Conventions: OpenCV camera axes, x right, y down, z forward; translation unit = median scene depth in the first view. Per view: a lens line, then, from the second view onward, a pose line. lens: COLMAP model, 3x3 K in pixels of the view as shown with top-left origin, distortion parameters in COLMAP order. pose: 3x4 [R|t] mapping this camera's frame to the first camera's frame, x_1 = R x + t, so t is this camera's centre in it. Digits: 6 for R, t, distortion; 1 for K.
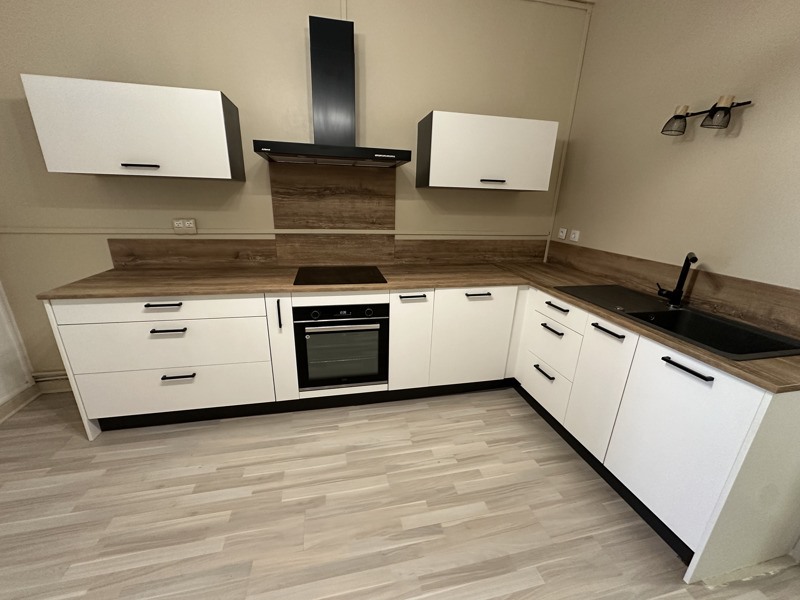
lens RADIAL K [[318.6, 0, 398.8], [0, 318.6, 301.2], [0, 0, 1]] dist [-0.001662, 0.000348]
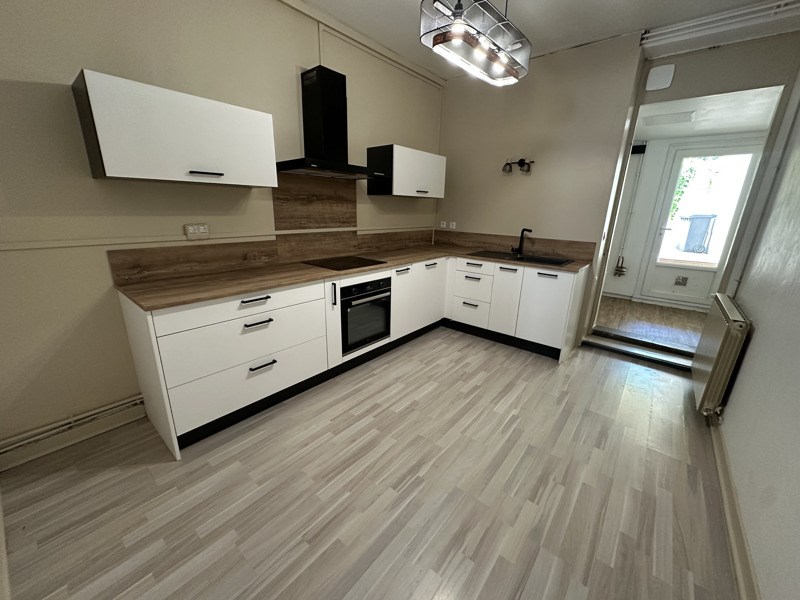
lens RADIAL K [[318.6, 0, 399.4], [0, 318.6, 300.0], [0, 0, 1]] dist [-0.001662, 0.000348]
pose [[0.791139, -0.180385, 0.584431, -0.851991], [0.185508, 0.981279, 0.051752, 0.041593], [-0.582825, 0.067474, 0.809791, -0.167905]]
